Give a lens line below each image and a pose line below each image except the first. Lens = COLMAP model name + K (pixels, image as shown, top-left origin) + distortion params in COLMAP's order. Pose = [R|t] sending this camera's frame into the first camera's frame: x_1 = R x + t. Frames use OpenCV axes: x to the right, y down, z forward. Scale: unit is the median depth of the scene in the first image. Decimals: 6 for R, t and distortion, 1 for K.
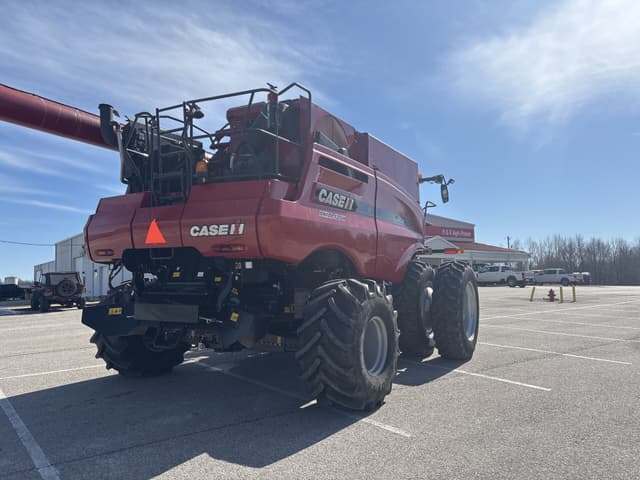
lens RADIAL K [[490.6, 0, 324.0], [0, 490.6, 241.3], [0, 0, 1]] dist [0.083394, -0.088544]
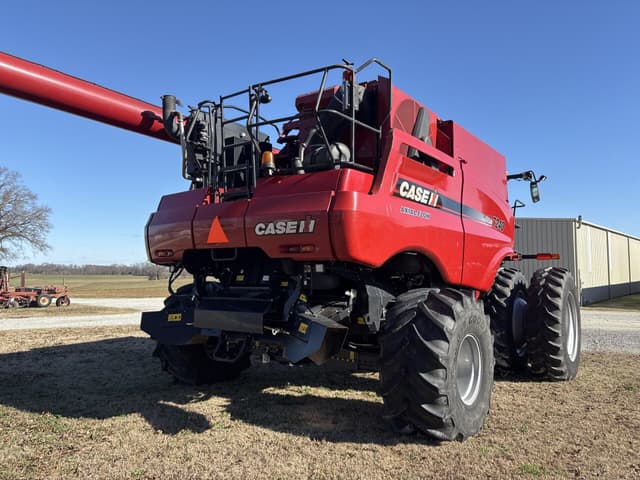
lens RADIAL K [[477.9, 0, 324.2], [0, 477.9, 239.7], [0, 0, 1]] dist [0.116930, -0.162966]
pose [[0.991912, 0.002871, -0.126892, -0.035001], [-0.005315, 0.999807, -0.018929, 0.013008], [0.126813, 0.019450, 0.991736, 0.148426]]
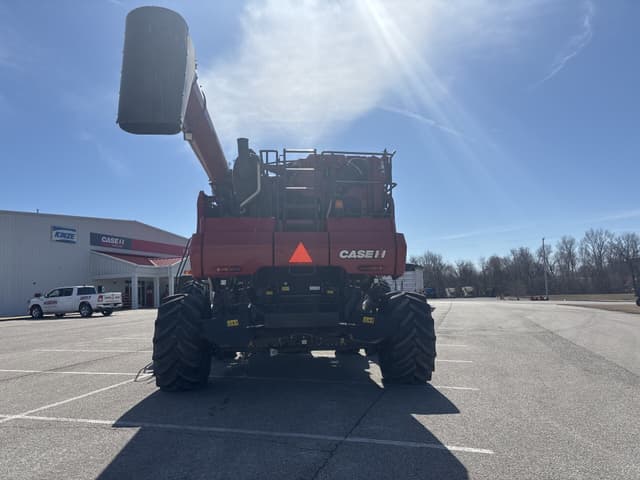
lens RADIAL K [[477.9, 0, 324.2], [0, 477.9, 239.7], [0, 0, 1]] dist [0.116930, -0.162966]
pose [[0.813120, 0.050939, 0.579862, -0.945061], [-0.027251, 0.998403, -0.049493, 0.004809], [-0.581457, 0.024442, 0.813210, 0.010189]]
